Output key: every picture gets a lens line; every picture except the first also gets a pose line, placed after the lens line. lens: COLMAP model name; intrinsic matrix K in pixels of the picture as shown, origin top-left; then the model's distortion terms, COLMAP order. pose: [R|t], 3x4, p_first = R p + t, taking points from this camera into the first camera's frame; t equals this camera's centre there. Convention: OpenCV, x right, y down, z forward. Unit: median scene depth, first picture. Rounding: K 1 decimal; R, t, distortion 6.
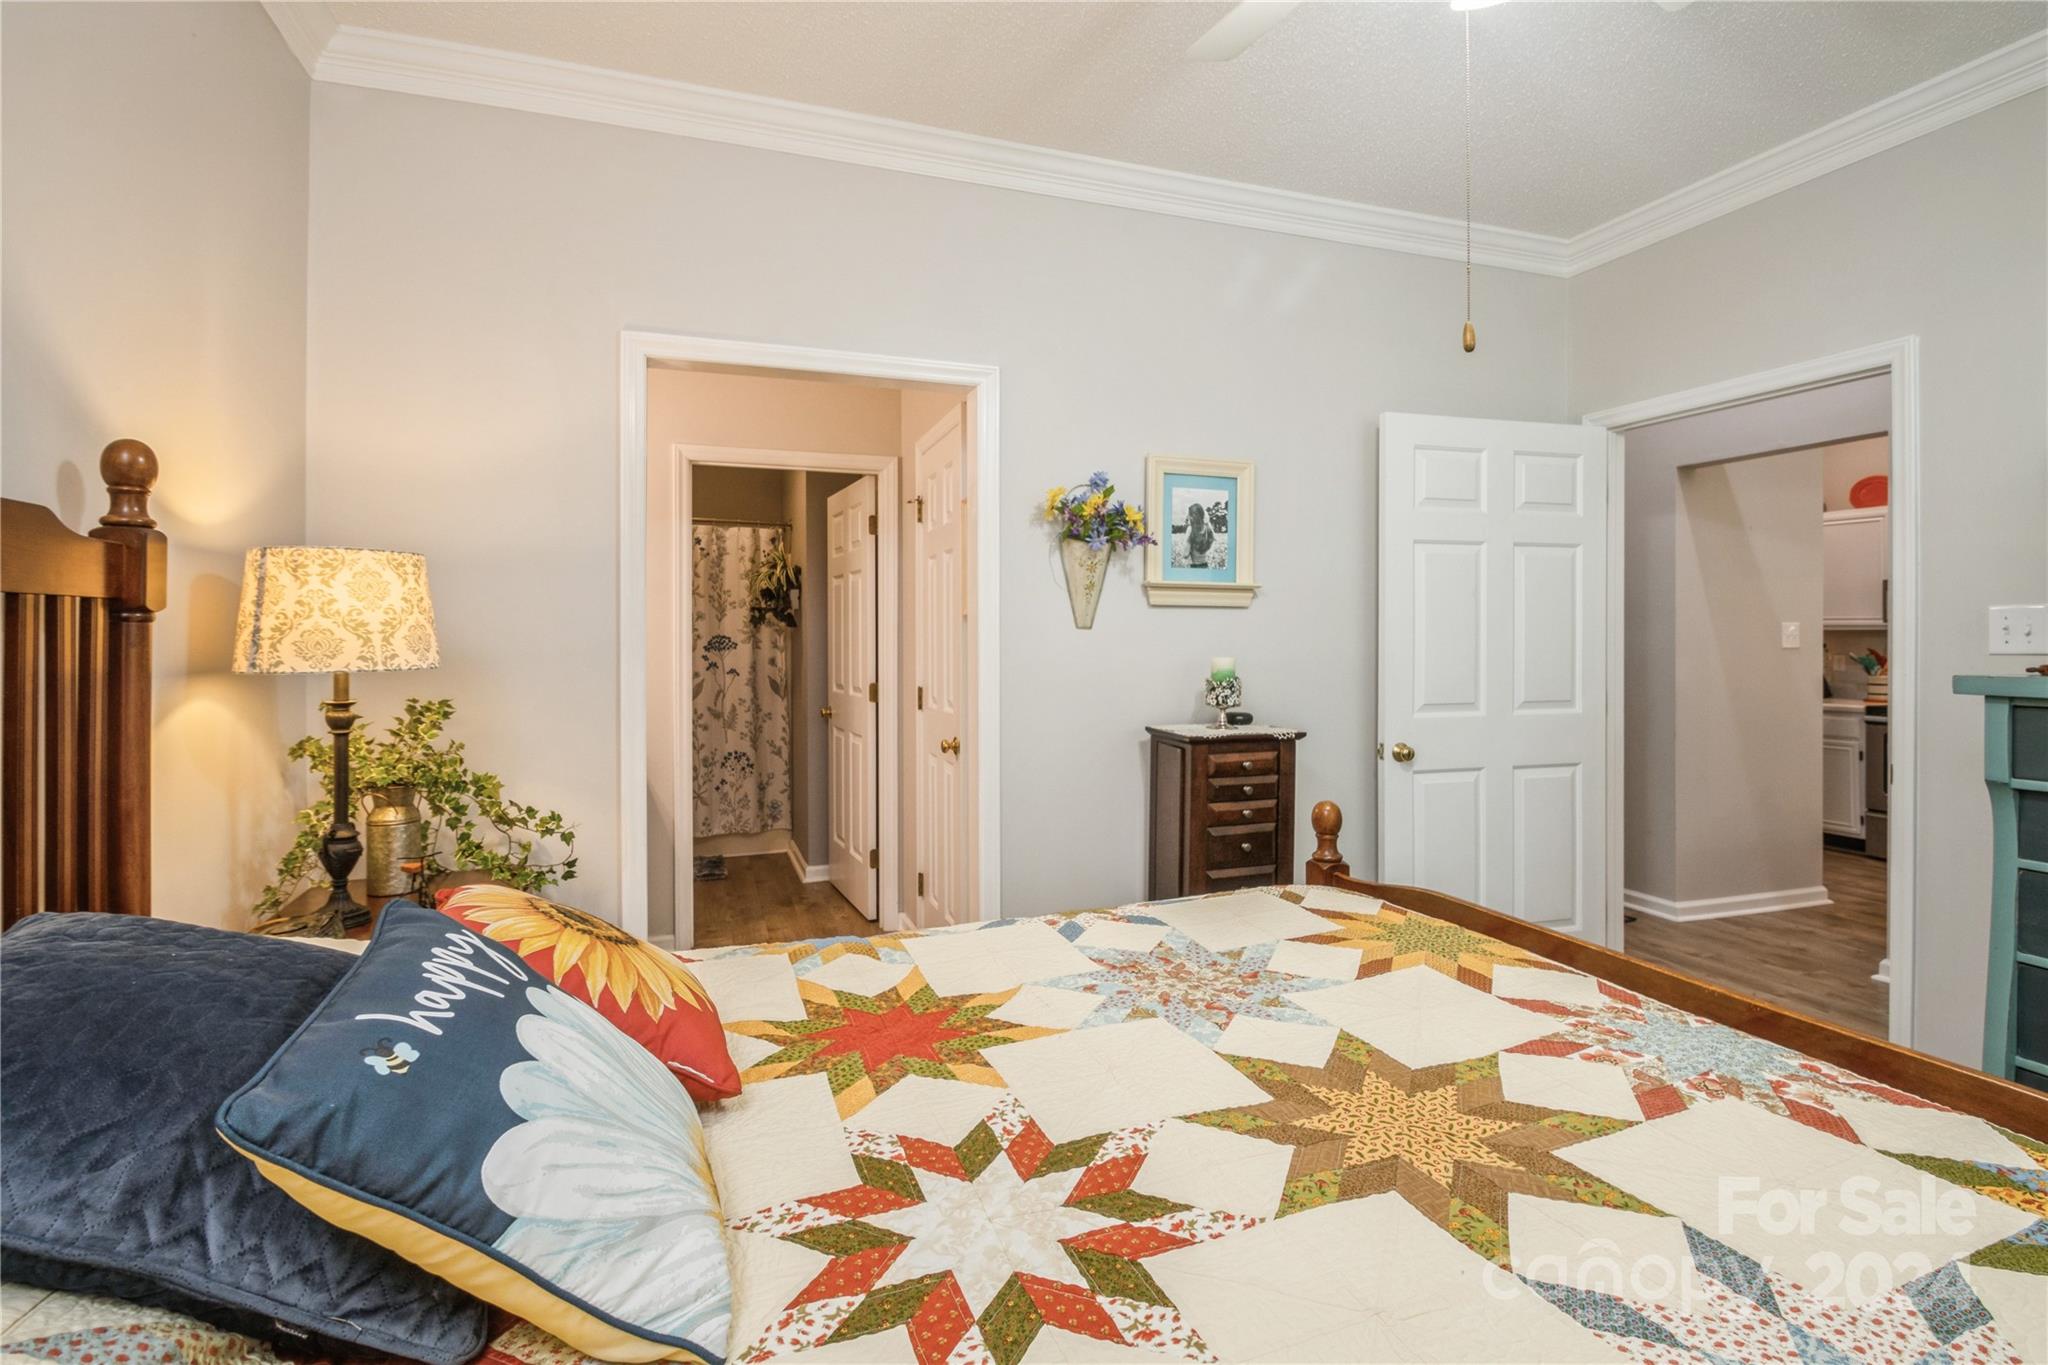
lens RADIAL K [[971.9, 0, 1011.6], [0, 971.9, 643.3], [0, 0, 1]] dist [0.006338, 0.000426]
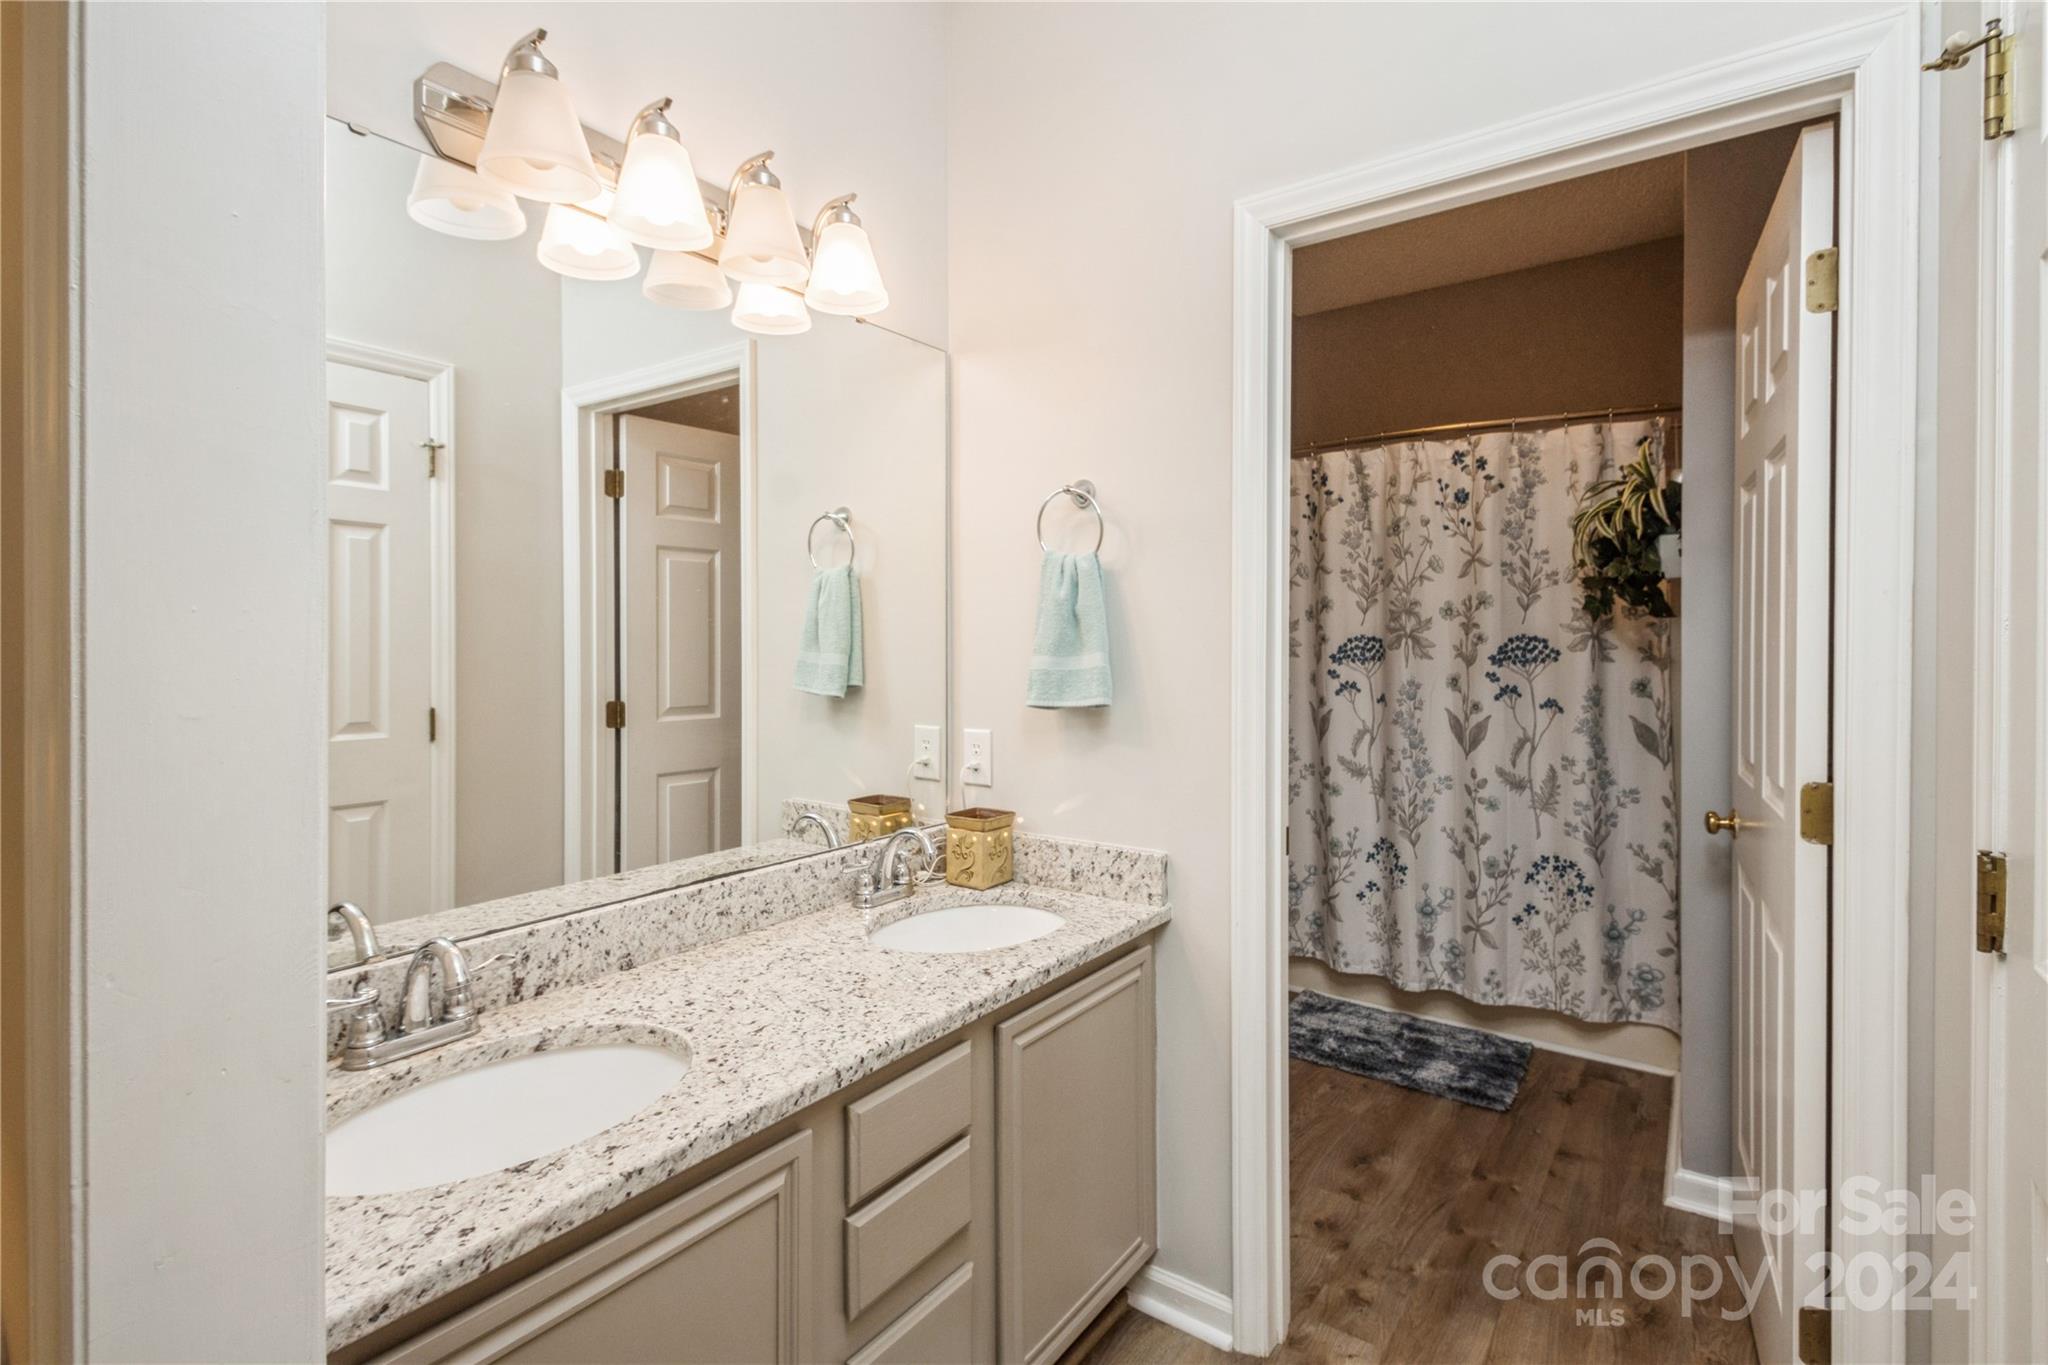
lens RADIAL K [[971.9, 0, 1010.6], [0, 971.9, 649.6], [0, 0, 1]] dist [0.006338, 0.000426]
pose [[0.578785, 0.008358, -0.815437, -0.026356], [-0.000805, 0.999953, 0.009678, -0.005445], [0.815479, -0.004945, 0.578765, 0.455955]]
